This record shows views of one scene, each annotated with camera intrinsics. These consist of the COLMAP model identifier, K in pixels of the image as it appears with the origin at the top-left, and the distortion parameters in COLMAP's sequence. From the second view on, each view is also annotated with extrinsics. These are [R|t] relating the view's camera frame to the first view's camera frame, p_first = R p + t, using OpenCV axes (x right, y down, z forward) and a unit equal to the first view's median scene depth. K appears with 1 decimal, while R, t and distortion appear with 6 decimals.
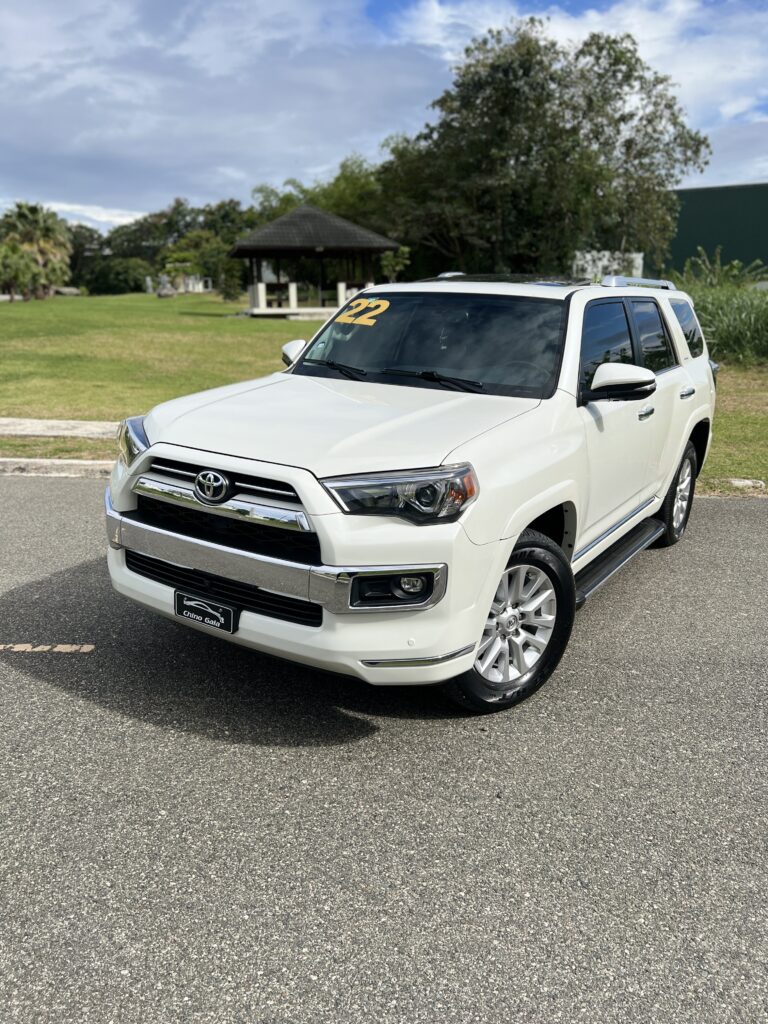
lens RADIAL K [[772.9, 0, 384.0], [0, 772.9, 512.0], [0, 0, 1]] dist [0.061302, -0.067955]
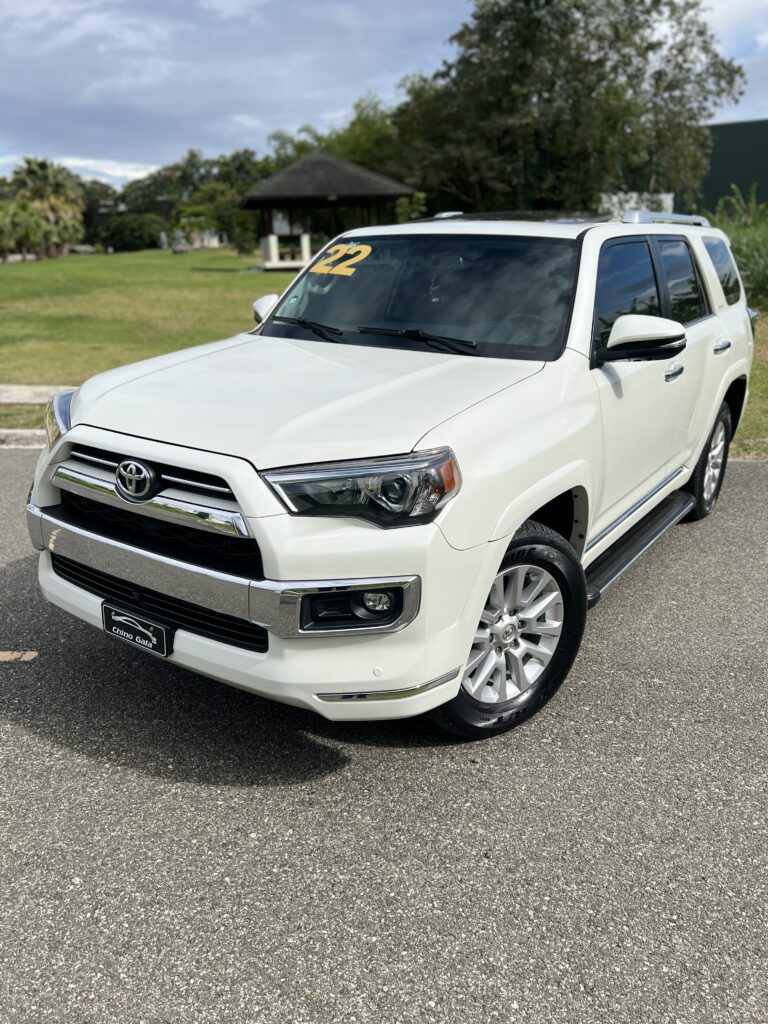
lens RADIAL K [[774.3, 0, 381.0], [0, 774.3, 516.9], [0, 0, 1]] dist [0.050005, -0.050687]
pose [[0.999339, -0.012287, -0.034219, 0.041930], [0.014401, 0.997957, 0.062248, -0.026728], [0.033384, -0.062700, 0.997474, 0.123013]]
